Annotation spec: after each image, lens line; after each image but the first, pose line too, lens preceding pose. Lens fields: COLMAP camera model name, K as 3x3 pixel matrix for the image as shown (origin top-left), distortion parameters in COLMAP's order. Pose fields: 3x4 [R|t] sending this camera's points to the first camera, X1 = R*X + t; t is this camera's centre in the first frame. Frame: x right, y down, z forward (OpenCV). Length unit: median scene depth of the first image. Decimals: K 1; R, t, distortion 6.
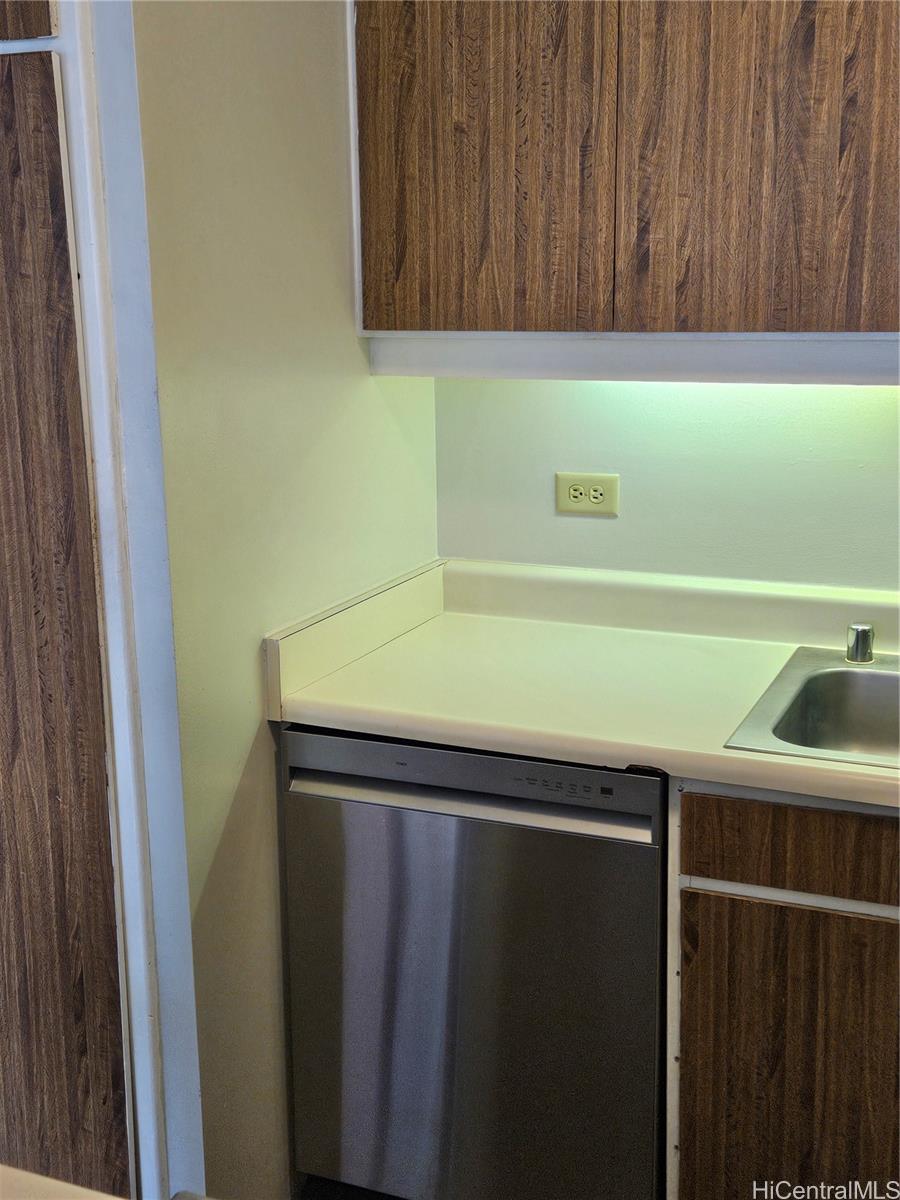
lens RADIAL K [[1419.4, 0, 454.6], [0, 1419.4, 607.2], [0, 0, 1]] dist [0.057516, 0.000000]
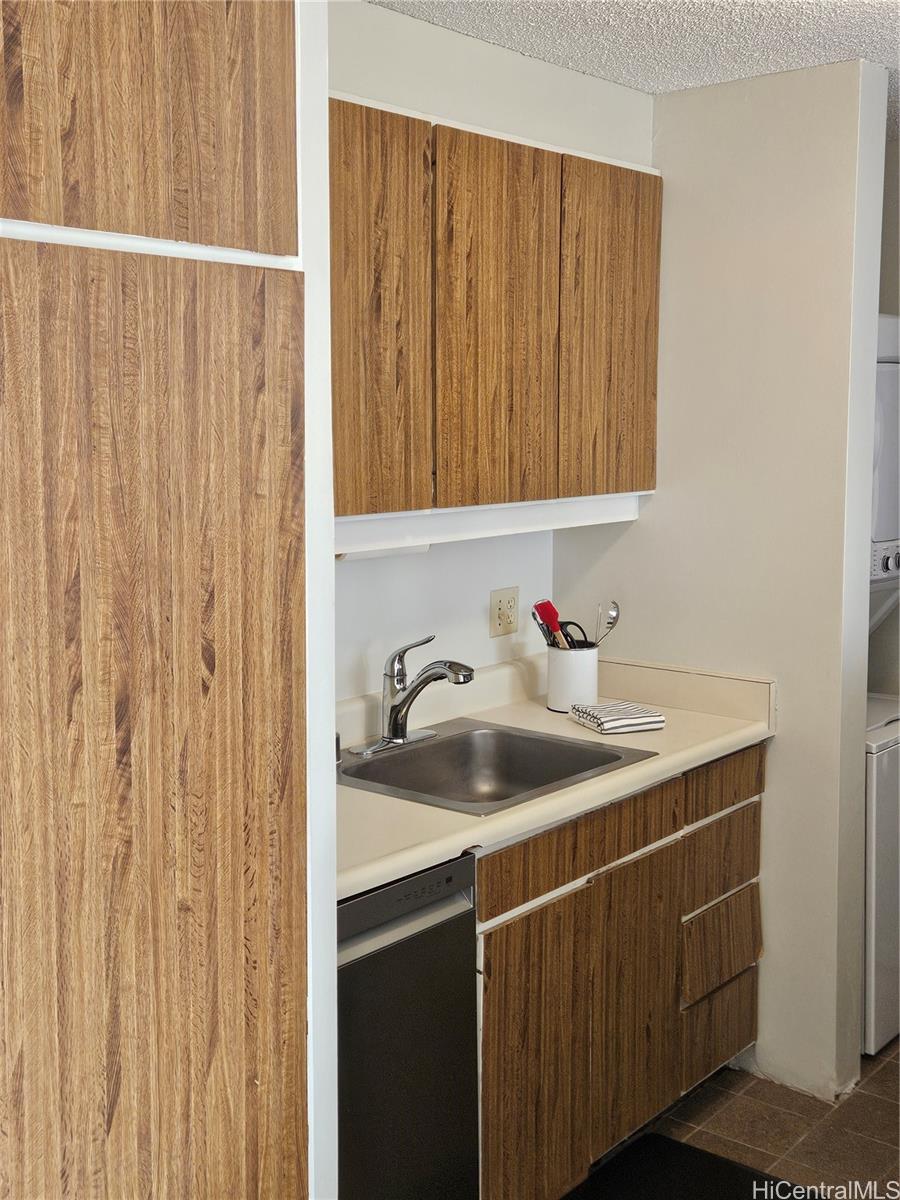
lens RADIAL K [[1419.4, 0, 451.9], [0, 1419.4, 589.2], [0, 0, 1]] dist [0.057516, 0.000000]
pose [[0.279135, -0.103769, 0.954629, -1.104107], [0.220854, 0.974430, 0.041343, -0.177460], [-0.934509, 0.199294, 0.294915, 0.606195]]
